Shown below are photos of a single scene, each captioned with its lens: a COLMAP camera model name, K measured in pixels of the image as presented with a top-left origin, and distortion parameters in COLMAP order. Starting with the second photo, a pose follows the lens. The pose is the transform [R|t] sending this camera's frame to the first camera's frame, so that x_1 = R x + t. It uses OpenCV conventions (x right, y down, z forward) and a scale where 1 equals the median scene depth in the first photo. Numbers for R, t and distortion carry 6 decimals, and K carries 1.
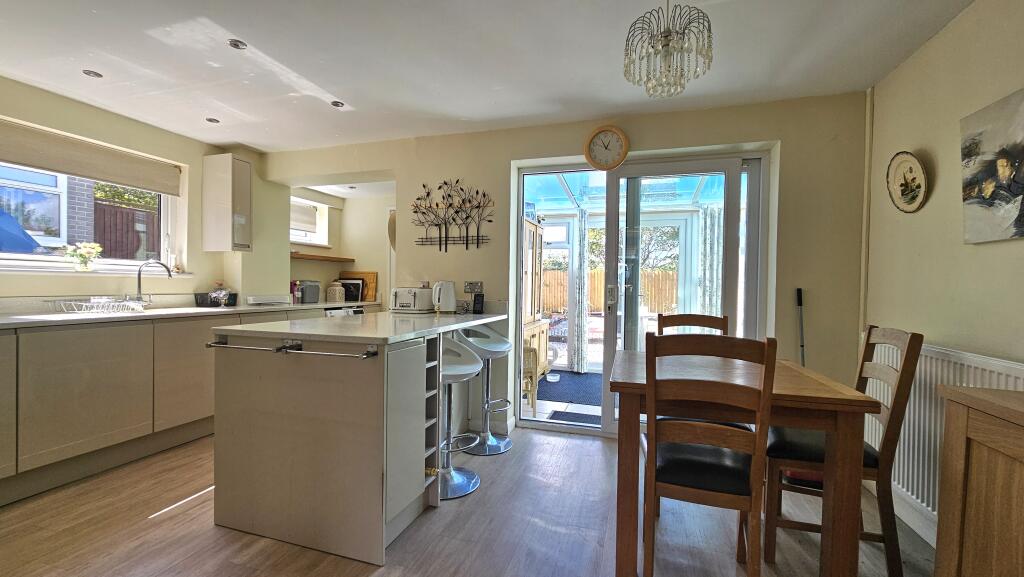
lens RADIAL K [[416.2, 0, 507.4], [0, 416.2, 286.5], [0, 0, 1]] dist [0.000808, -0.000343]
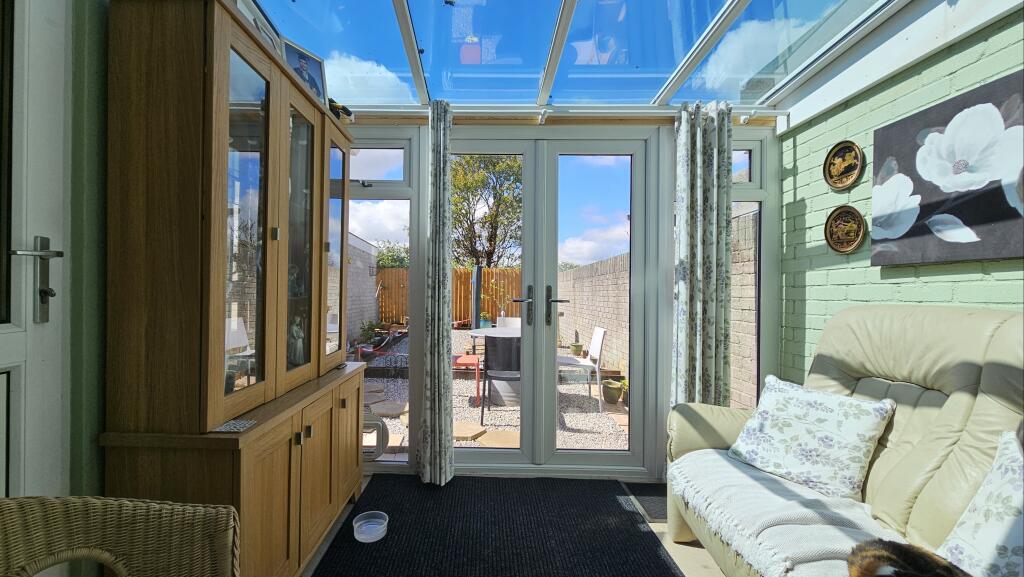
lens RADIAL K [[416.2, 0, 513.8], [0, 416.2, 284.5], [0, 0, 1]] dist [0.000808, -0.000343]
pose [[0.937312, -0.007719, 0.348405, 0.172849], [0.007182, 0.999970, 0.002832, 0.002589], [-0.348417, -0.000152, 0.937340, 0.980923]]
